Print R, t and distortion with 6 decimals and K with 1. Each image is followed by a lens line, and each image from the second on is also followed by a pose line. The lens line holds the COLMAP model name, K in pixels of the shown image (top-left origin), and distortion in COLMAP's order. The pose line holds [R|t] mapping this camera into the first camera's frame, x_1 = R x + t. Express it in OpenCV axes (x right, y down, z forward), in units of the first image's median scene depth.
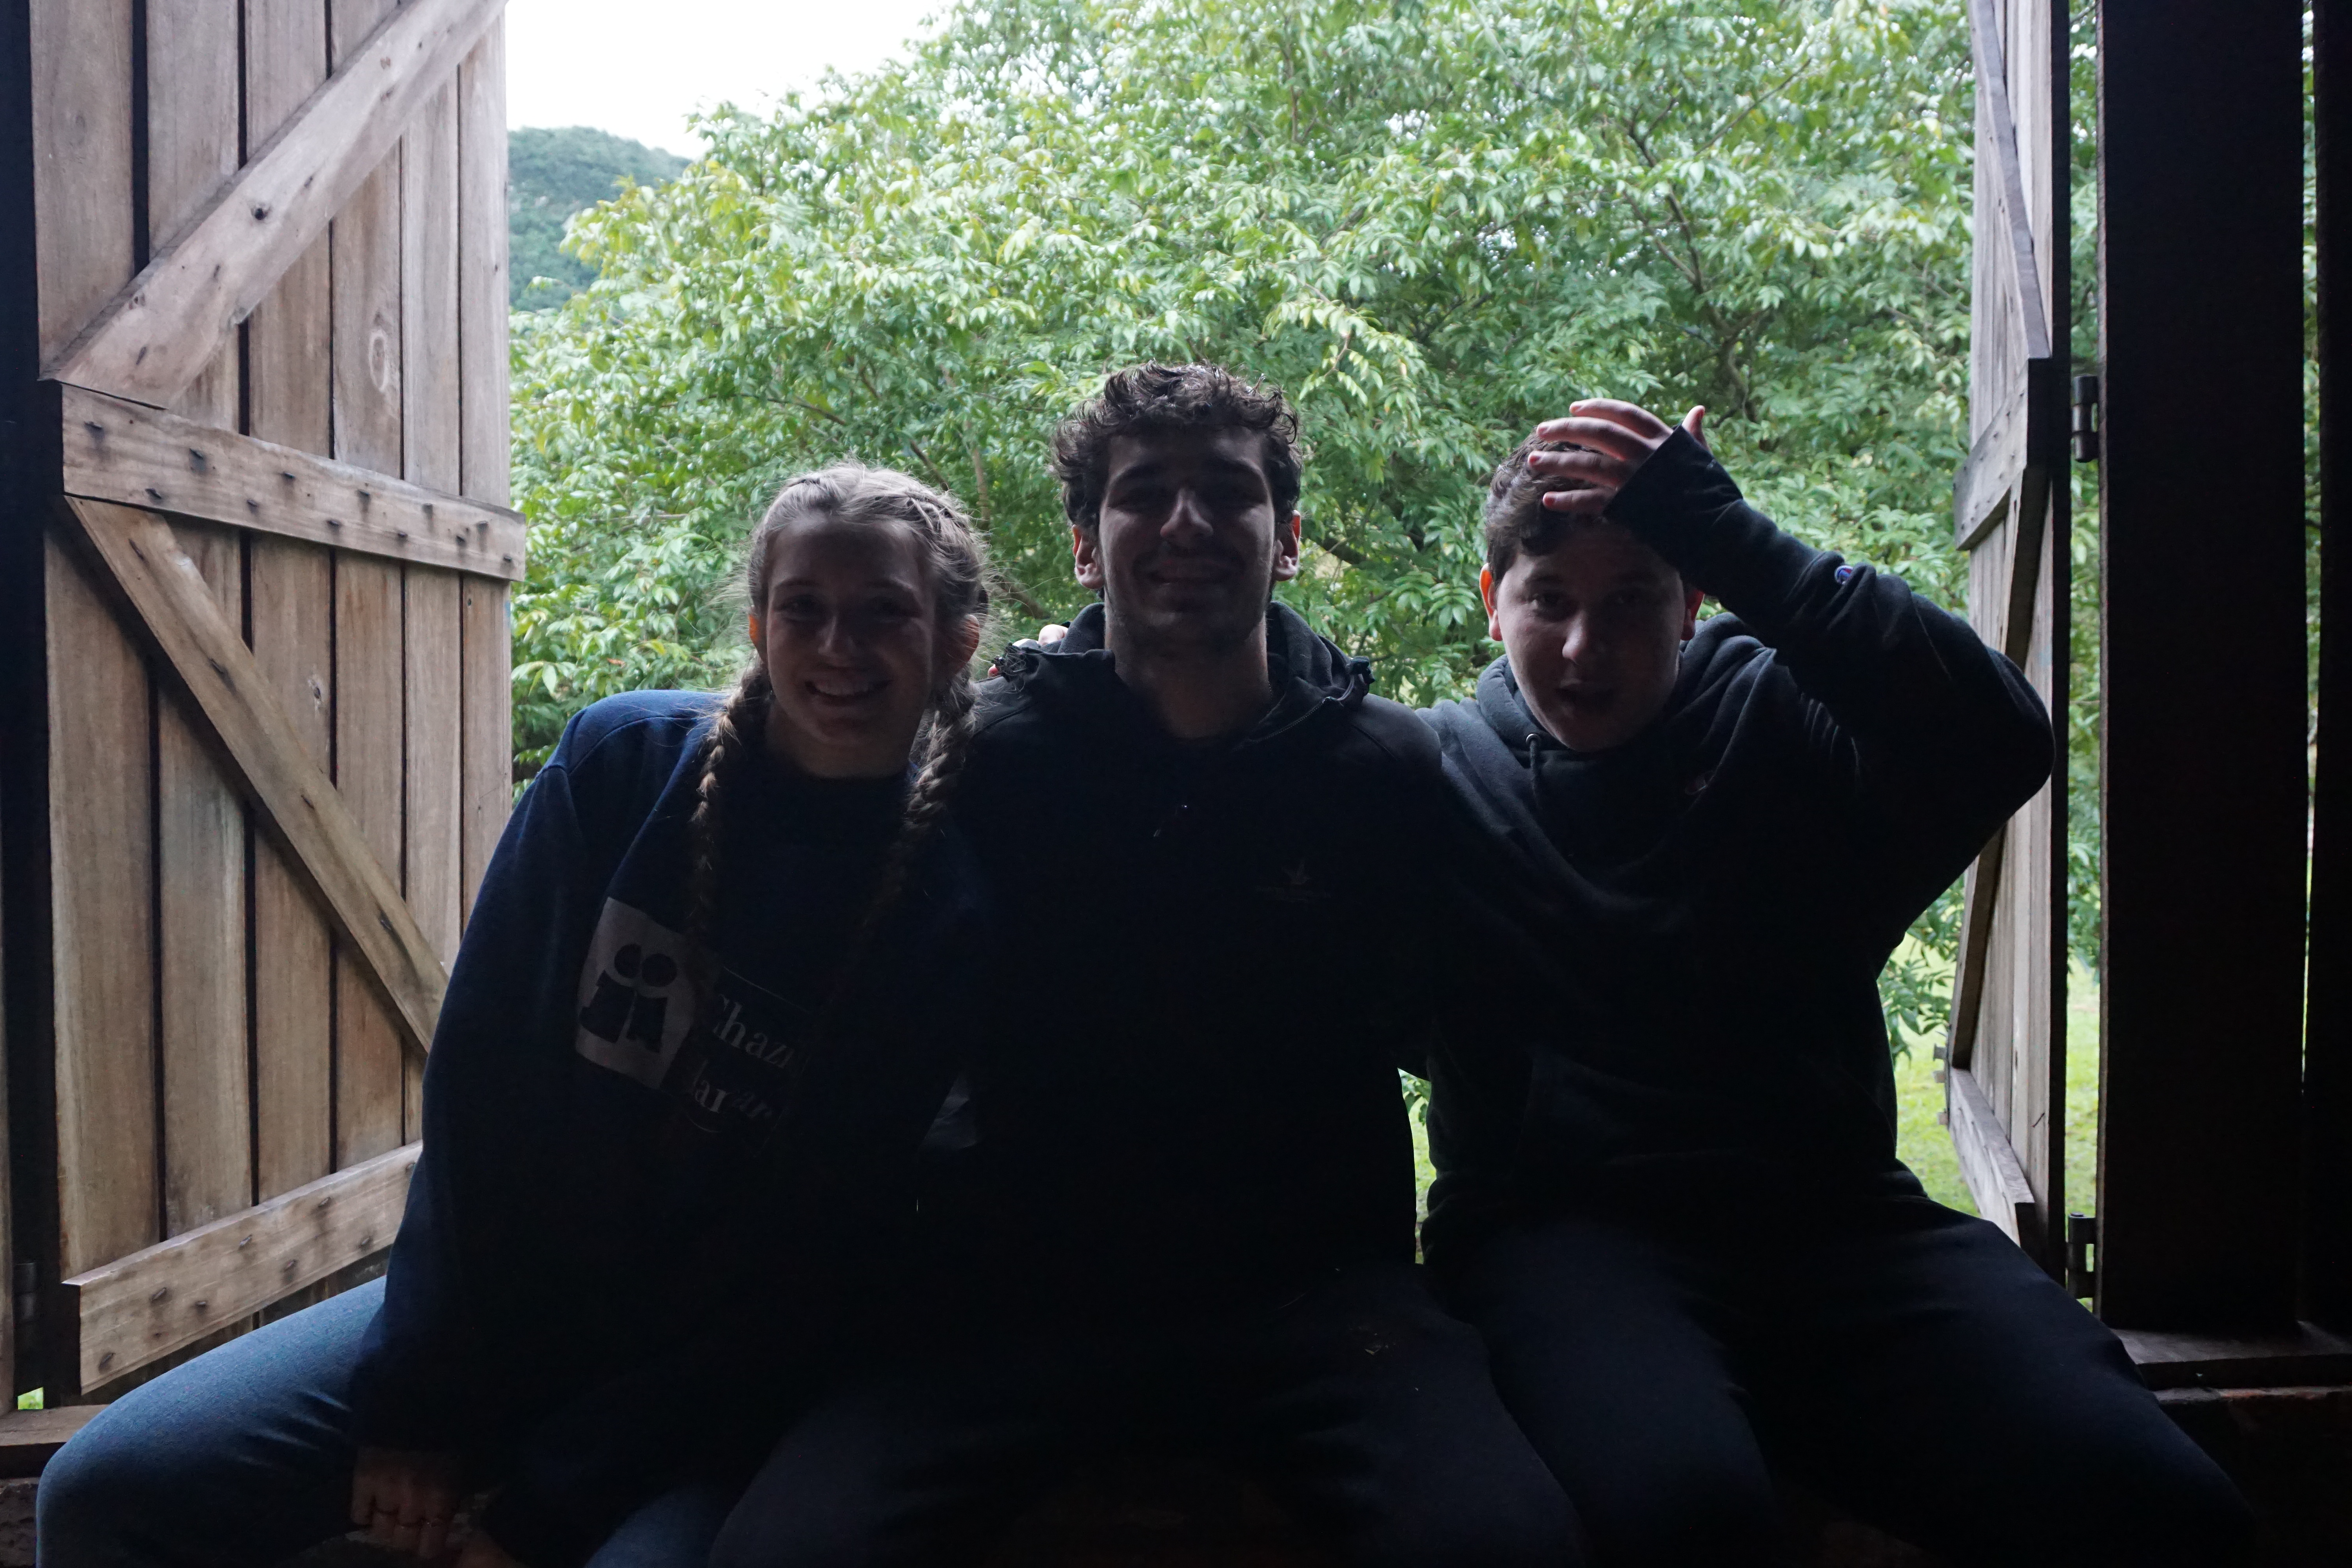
lens RADIAL K [[1977.5, 0, 1176.0], [0, 1977.5, 784.0], [0, 0, 1]] dist [-0.000213, 0.000138]
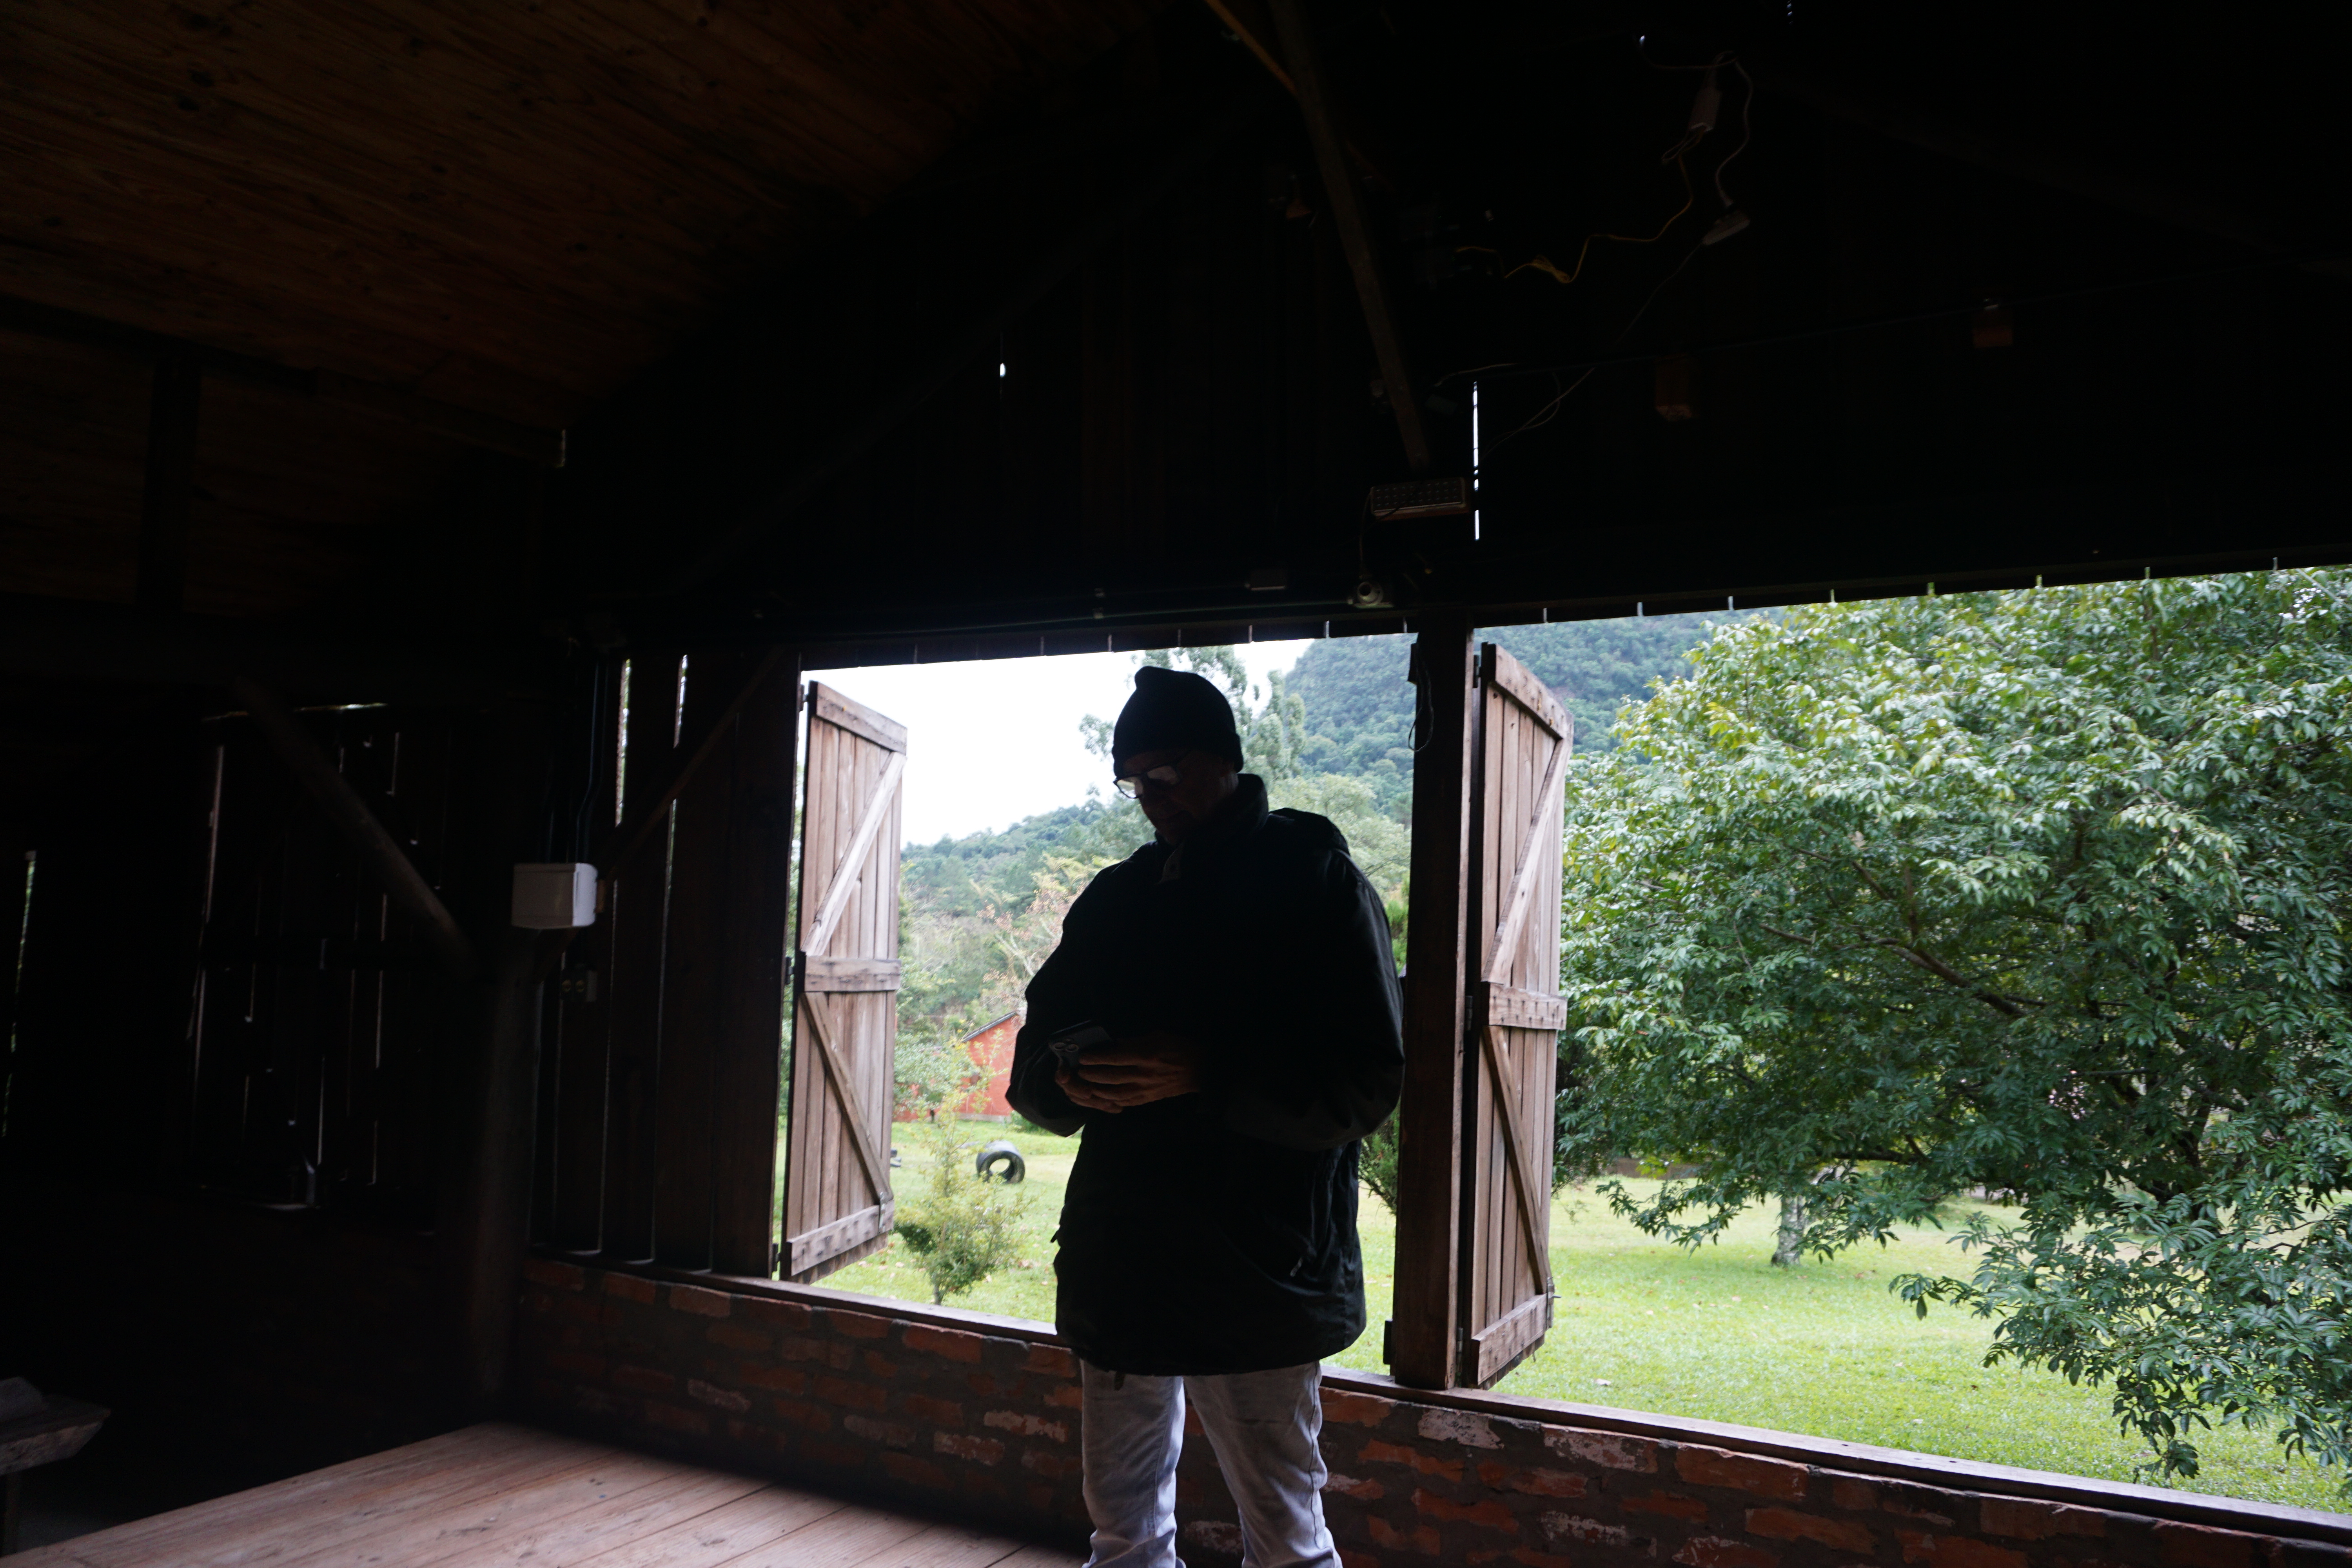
lens RADIAL K [[1711.5, 0, 1176.0], [0, 1711.5, 784.0], [0, 0, 1]] dist [-0.003201, 0.002206]
pose [[0.872667, -0.007588, -0.488256, 0.056328], [-0.068496, 0.988091, -0.137780, -0.040942], [0.483487, 0.153680, 0.861755, -0.383685]]
